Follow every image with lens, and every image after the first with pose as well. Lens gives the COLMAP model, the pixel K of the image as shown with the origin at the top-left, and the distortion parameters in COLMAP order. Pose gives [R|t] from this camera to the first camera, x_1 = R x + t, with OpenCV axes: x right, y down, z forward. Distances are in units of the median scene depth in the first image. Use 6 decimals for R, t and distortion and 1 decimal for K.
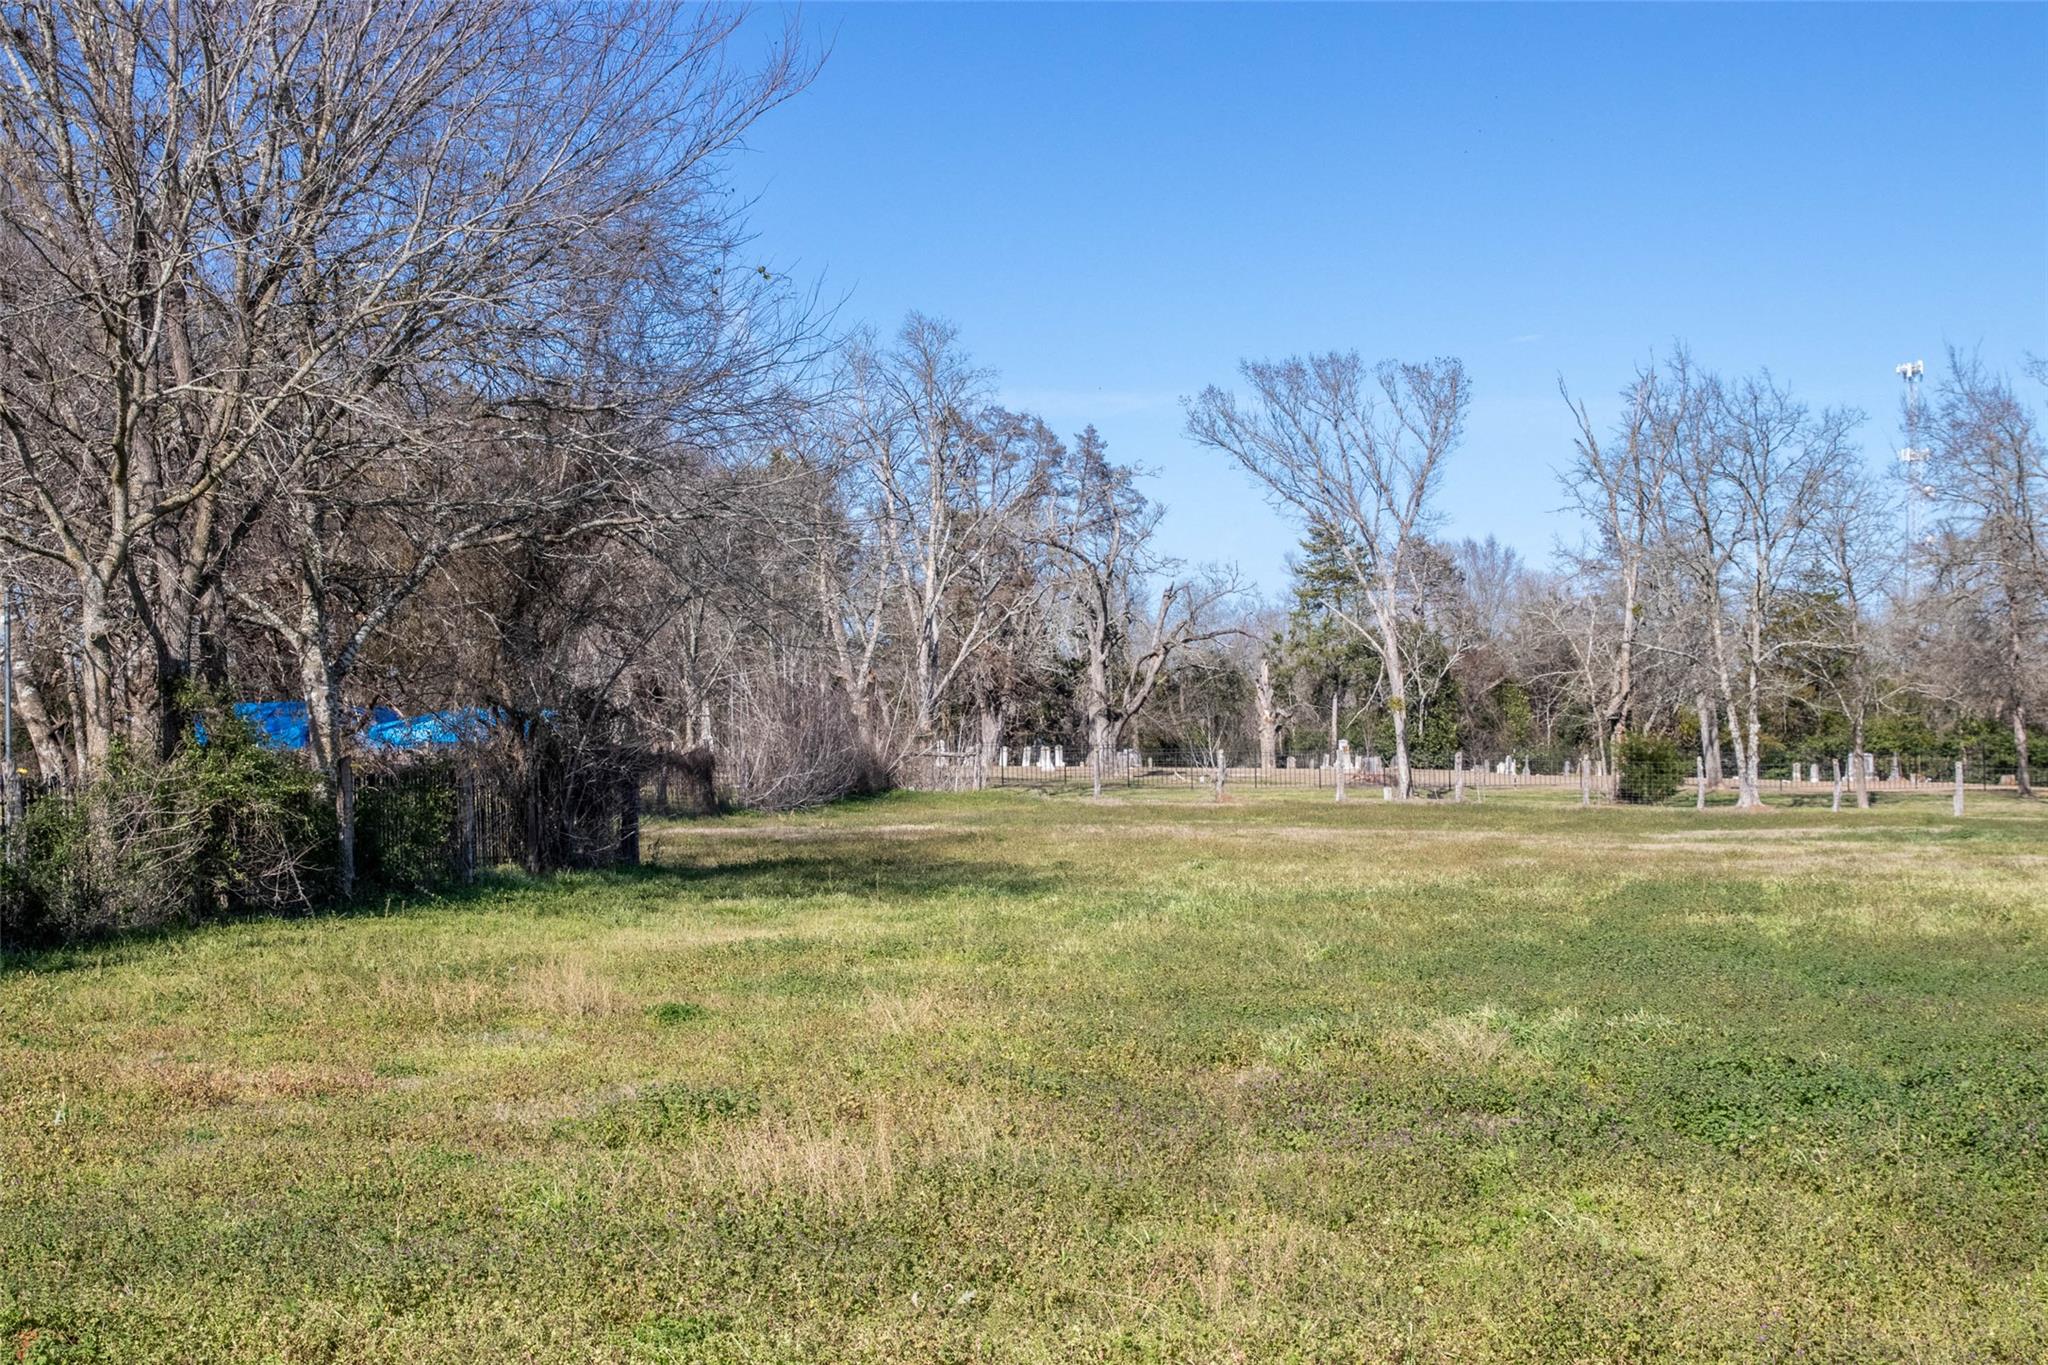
lens RADIAL K [[3163.5, 0, 1018.4], [0, 3163.5, 684.4], [0, 0, 1]] dist [0.047486, 0.000000]
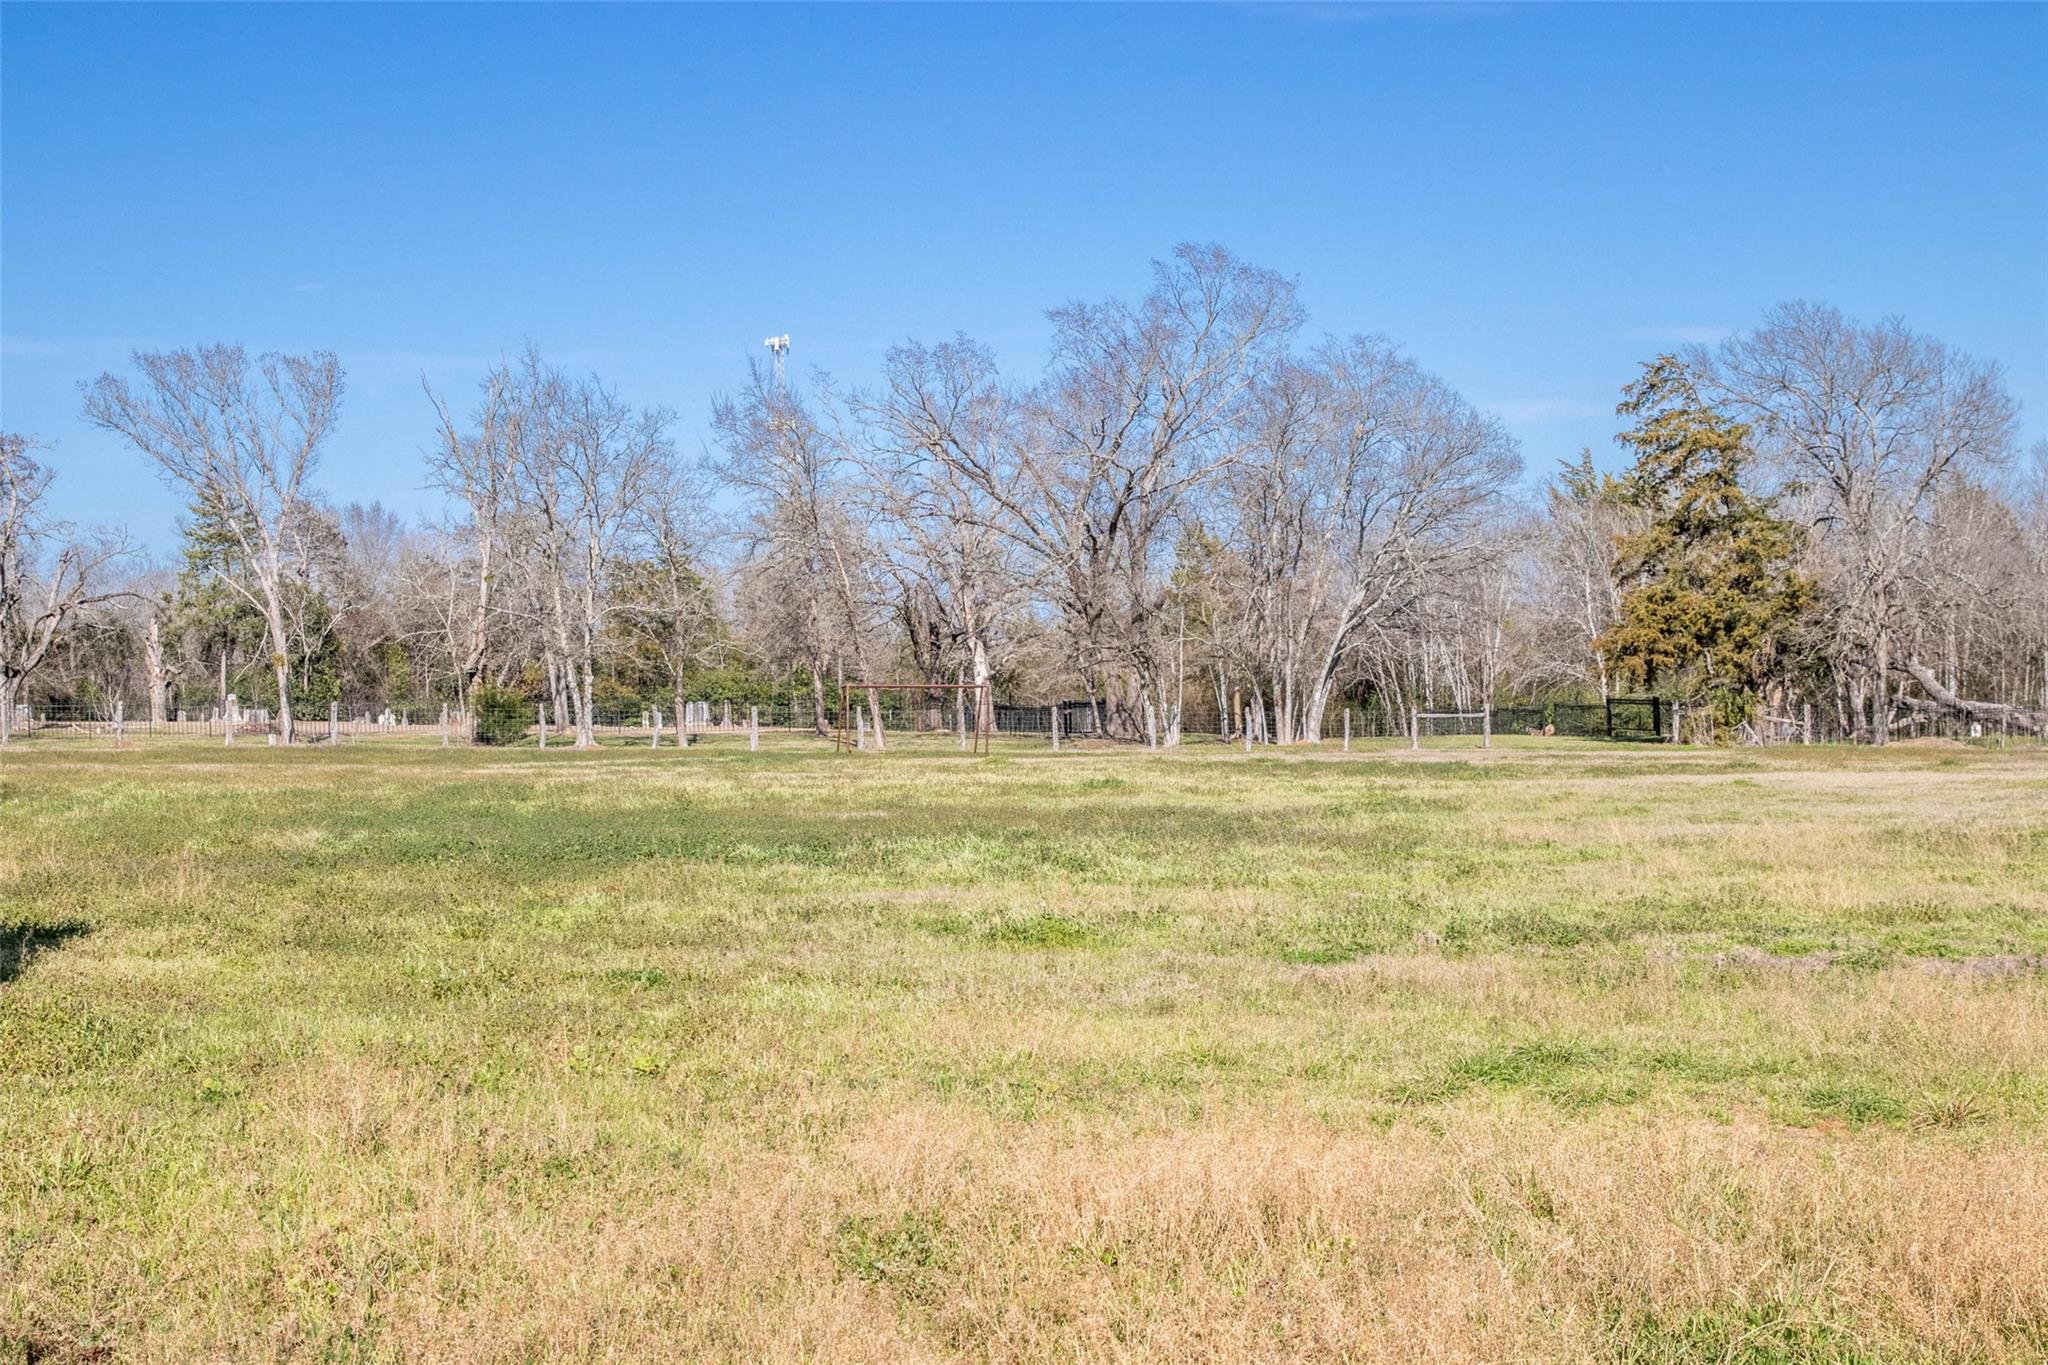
lens RADIAL K [[3182.9, 0, 982.3], [0, 3182.9, 709.1], [0, 0, 1]] dist [0.018663, 0.000000]
pose [[0.944949, -0.008660, 0.327103, -0.013650], [0.001710, 0.999767, 0.021527, -0.000318], [-0.327213, -0.019783, 0.944744, -0.137754]]
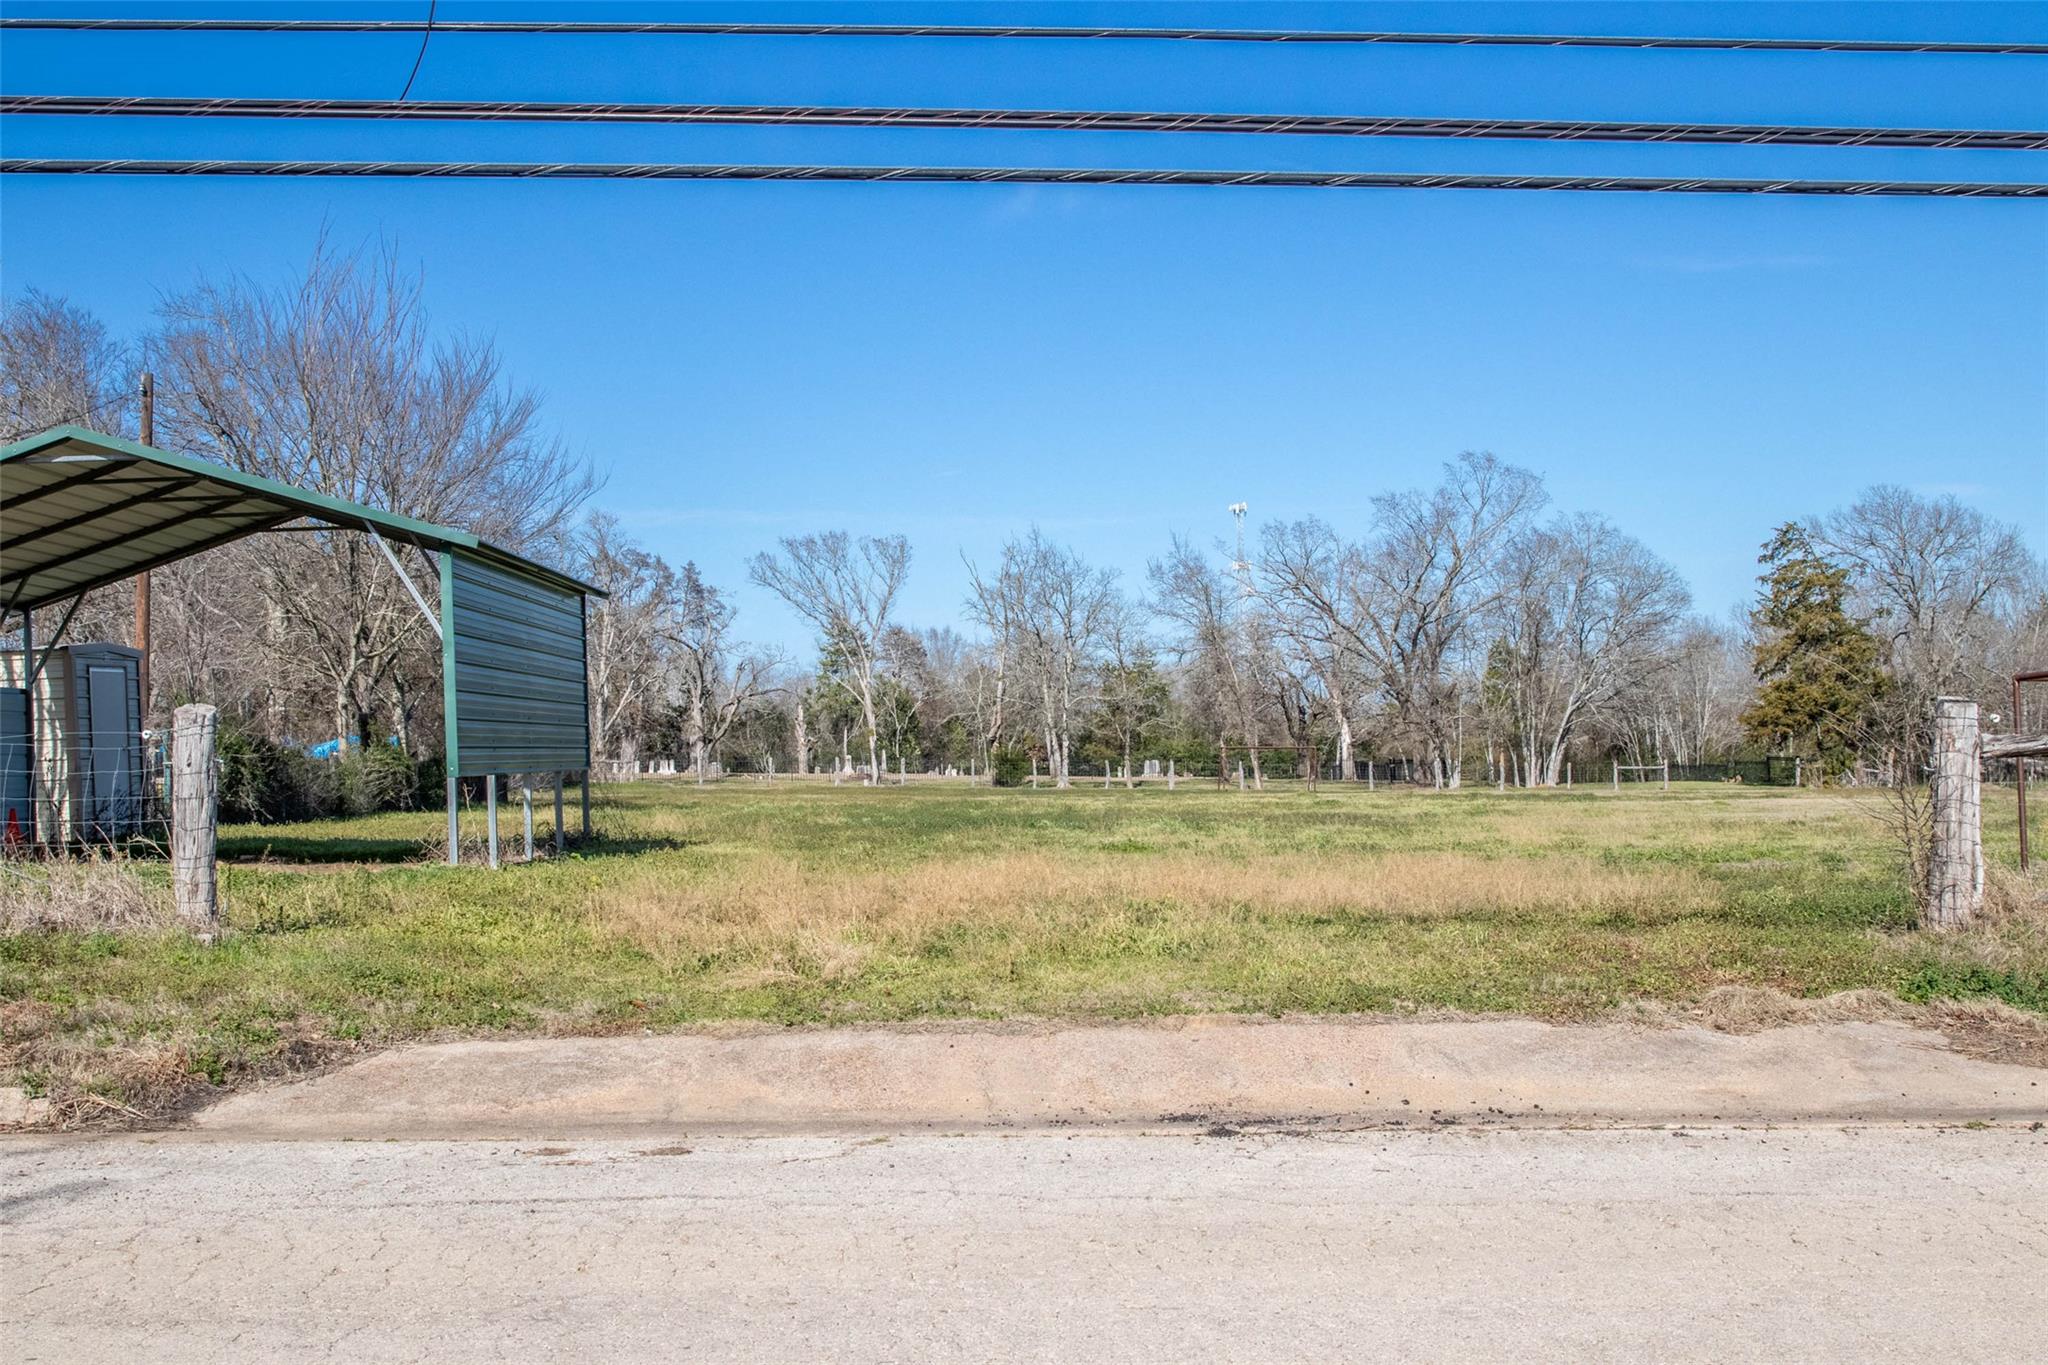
lens RADIAL K [[2301.5, 0, 1021.7], [0, 2301.5, 722.4], [0, 0, 1]] dist [-0.063576, 0.000000]
pose [[0.985571, -0.004882, 0.169195, -0.012709], [0.004805, 0.999988, 0.000868, 0.000188], [-0.169197, -0.000042, 0.985582, -0.247429]]
